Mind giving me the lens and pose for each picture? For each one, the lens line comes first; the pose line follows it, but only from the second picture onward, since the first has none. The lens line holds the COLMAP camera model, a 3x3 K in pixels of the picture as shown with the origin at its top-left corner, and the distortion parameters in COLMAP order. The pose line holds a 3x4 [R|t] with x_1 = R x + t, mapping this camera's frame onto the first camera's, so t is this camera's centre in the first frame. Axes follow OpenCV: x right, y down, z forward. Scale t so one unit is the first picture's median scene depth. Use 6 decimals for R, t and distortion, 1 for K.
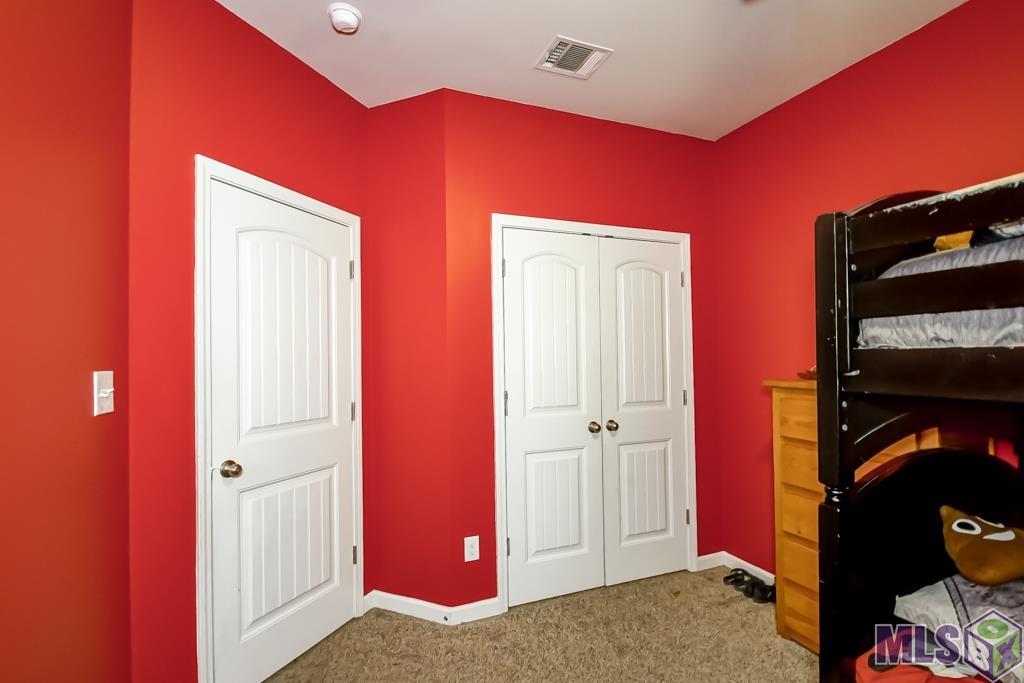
lens RADIAL K [[473.8, 0, 515.4], [0, 473.8, 344.8], [0, 0, 1]] dist [-0.001351, -0.000724]
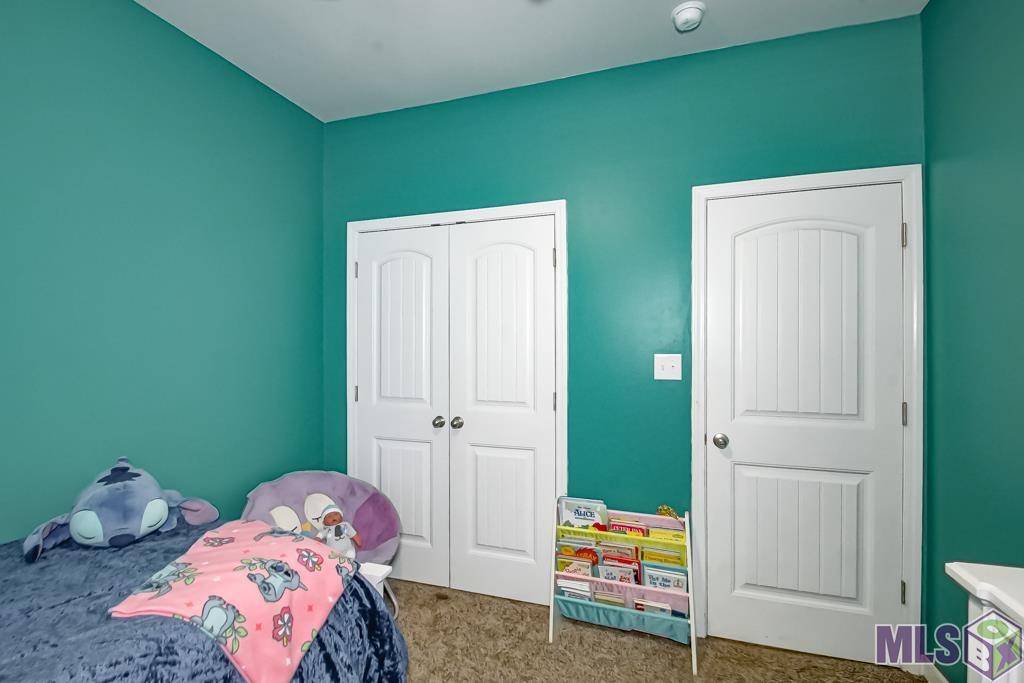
lens RADIAL K [[473.8, 0, 516.2], [0, 473.8, 341.3], [0, 0, 1]] dist [-0.001351, -0.000724]
pose [[0.764530, -0.000533, -0.644588, 0.377194], [0.007400, 0.999941, 0.007951, 0.000543], [0.644545, -0.010848, 0.764489, 0.146974]]
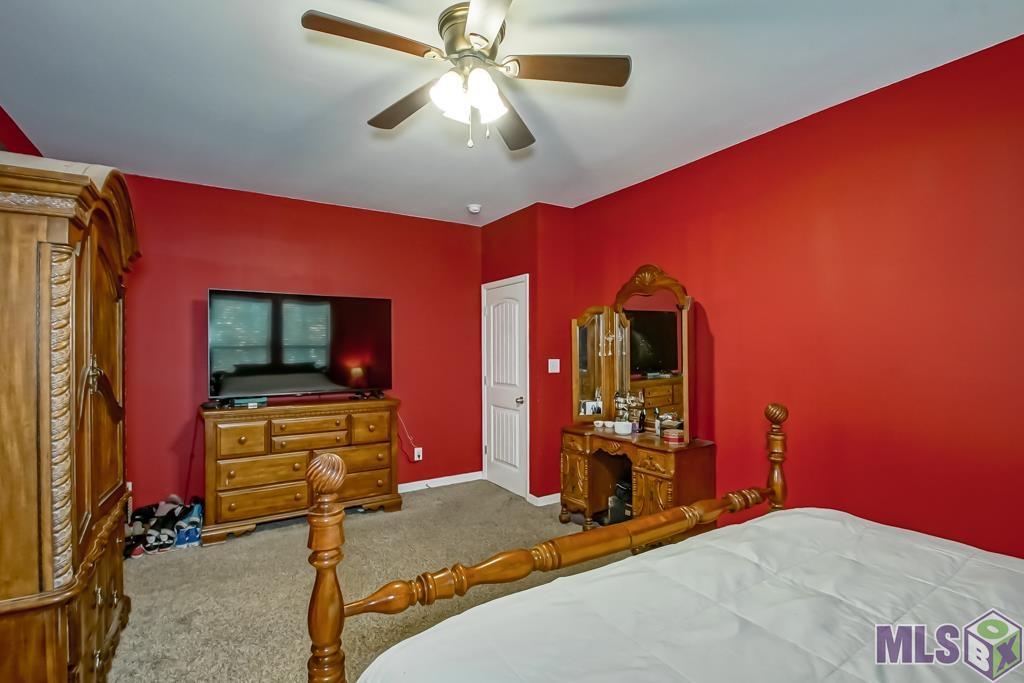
lens RADIAL K [[473.8, 0, 512.6], [0, 473.8, 346.7], [0, 0, 1]] dist [-0.001351, -0.000724]
pose [[0.176035, -0.004367, -0.984374, 0.751224], [0.013299, 0.999909, -0.002058, -0.001490], [0.984294, -0.012729, 0.176077, 0.289039]]
